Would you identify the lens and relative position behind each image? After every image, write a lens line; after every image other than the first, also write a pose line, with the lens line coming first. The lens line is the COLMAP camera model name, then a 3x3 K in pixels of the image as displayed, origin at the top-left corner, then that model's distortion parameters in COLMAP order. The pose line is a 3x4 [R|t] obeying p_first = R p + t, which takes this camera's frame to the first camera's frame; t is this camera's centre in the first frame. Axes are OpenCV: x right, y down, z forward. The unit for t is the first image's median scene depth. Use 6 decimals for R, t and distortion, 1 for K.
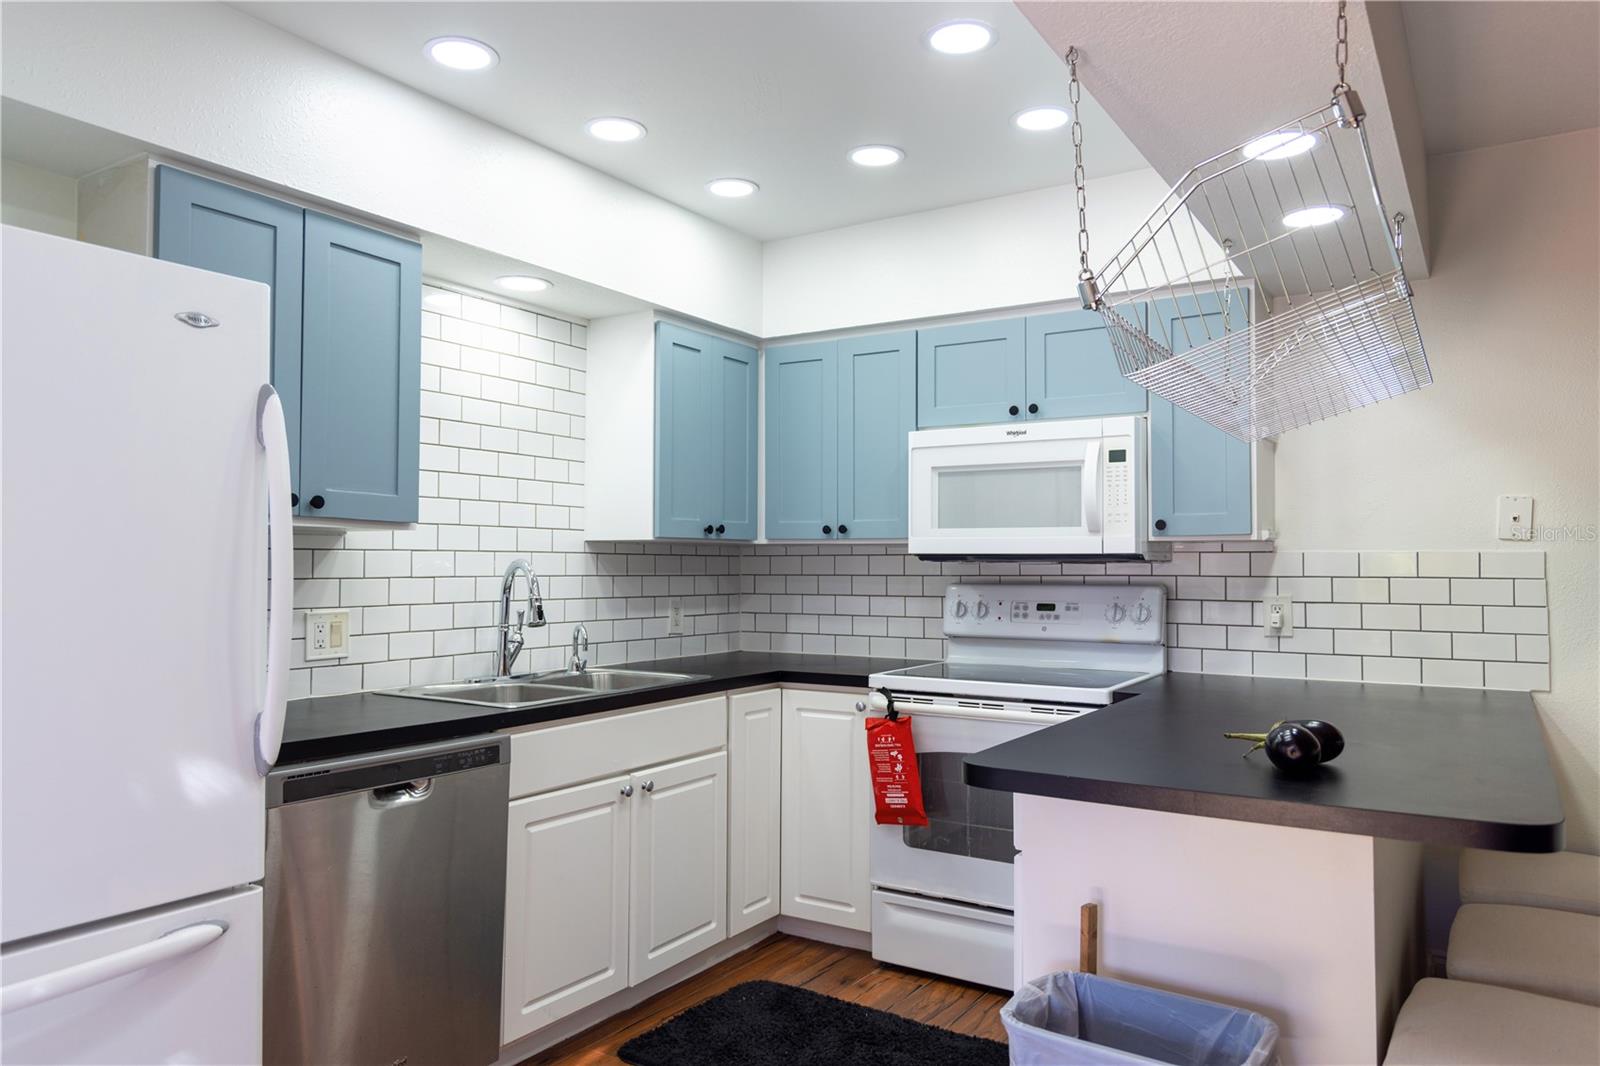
lens RADIAL K [[1087.6, 0, 793.6], [0, 1087.6, 539.0], [0, 0, 1]] dist [0.009941, -0.000619]
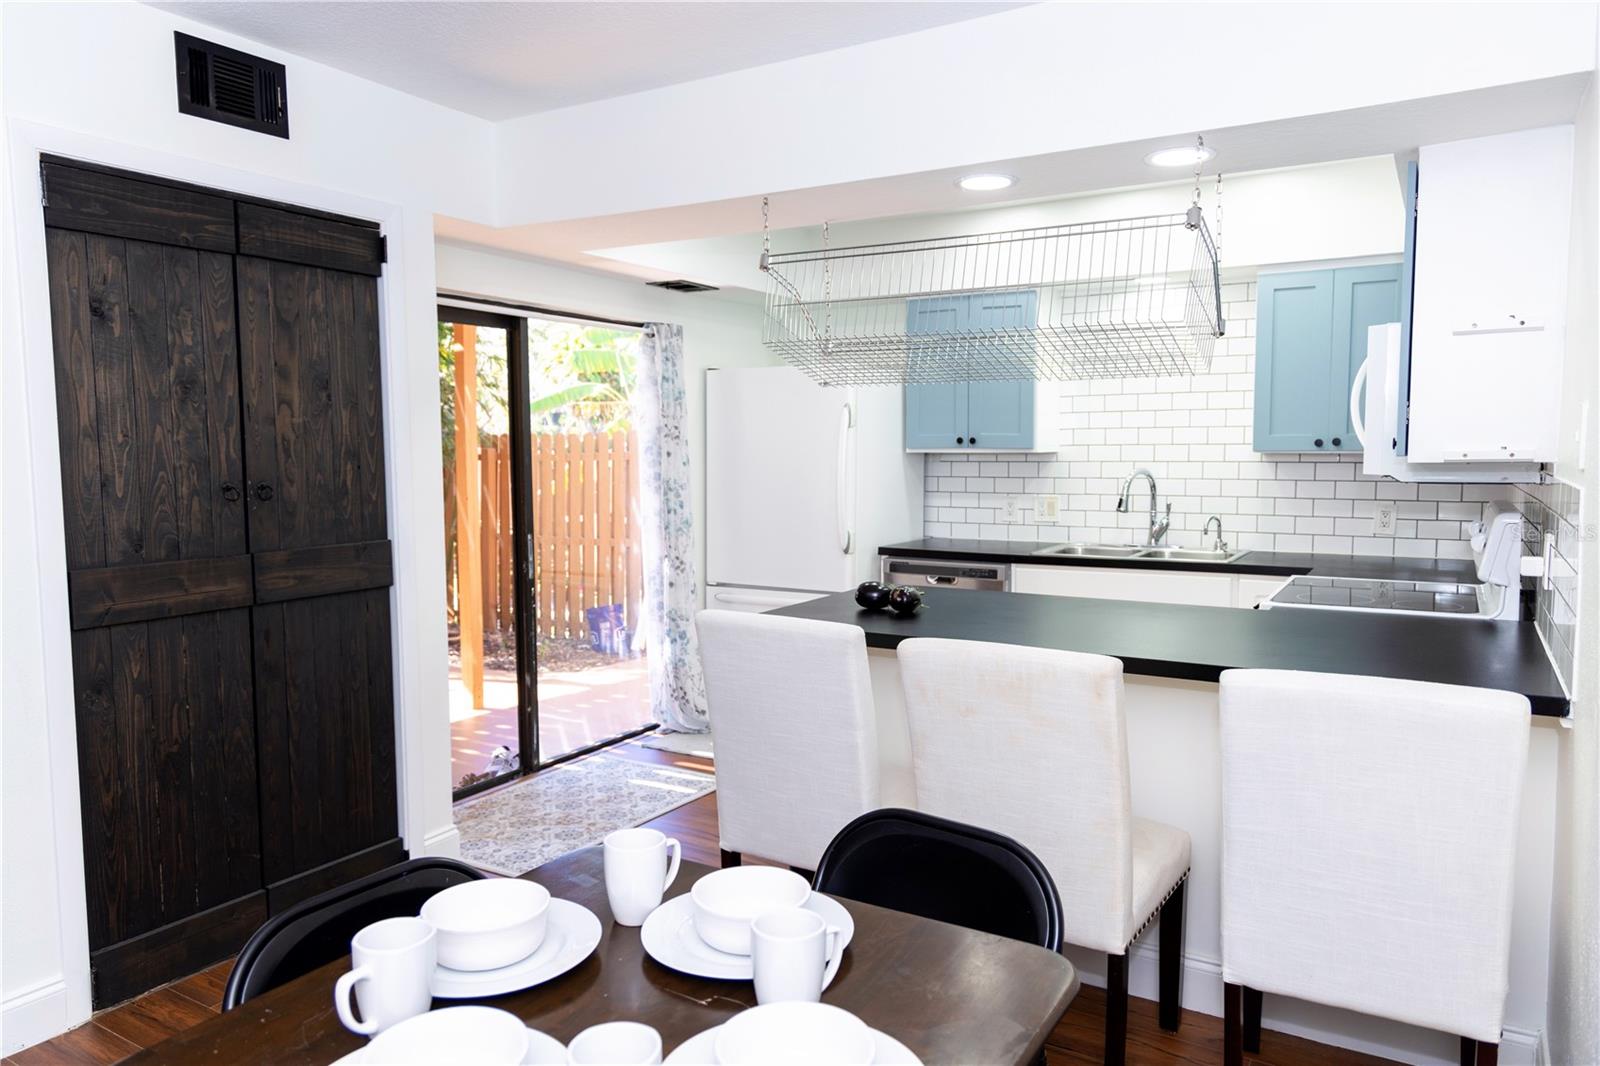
lens RADIAL K [[1087.6, 0, 788.9], [0, 1087.6, 524.1], [0, 0, 1]] dist [0.009941, -0.000619]
pose [[0.030192, 0.068854, -0.997170, 1.186976], [0.029807, 0.997119, 0.069753, -0.022523], [0.999100, -0.031829, 0.028052, 0.446119]]
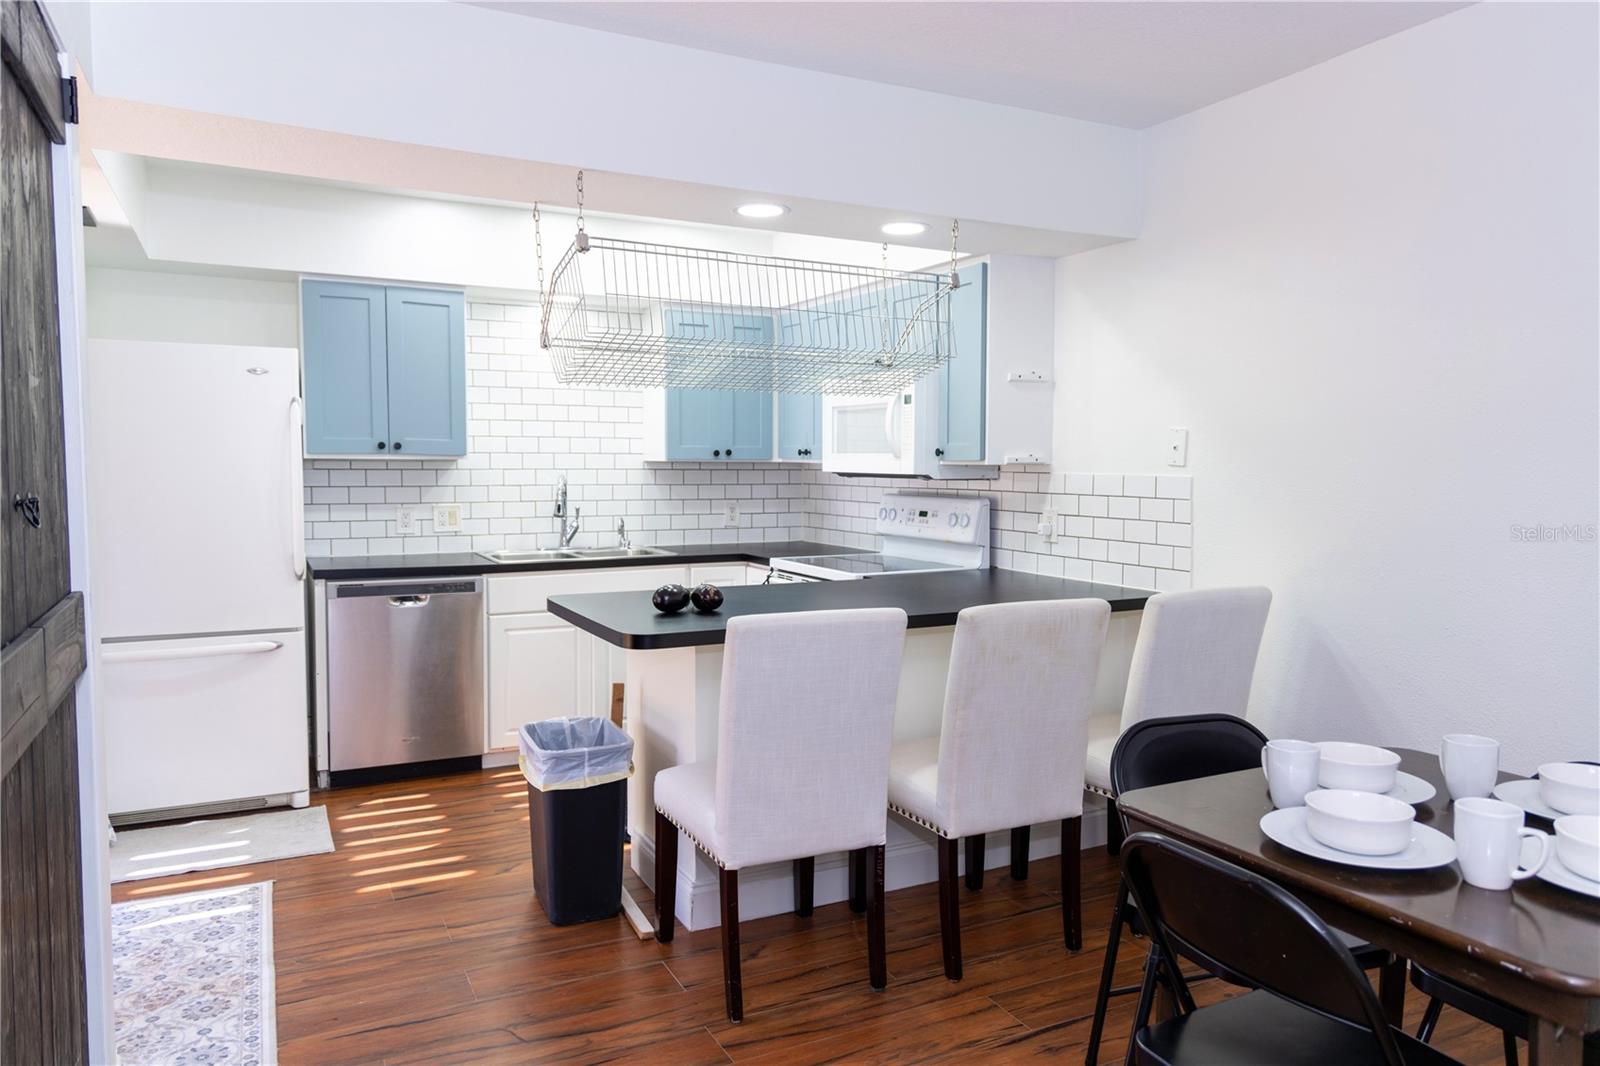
lens RADIAL K [[1087.6, 0, 805.4], [0, 1087.6, 531.0], [0, 0, 1]] dist [0.009941, -0.000619]
pose [[0.865717, 0.034239, -0.499361, 0.819261], [0.009495, 0.996355, 0.084777, -0.029917], [0.500443, -0.078134, 0.862236, -0.195574]]
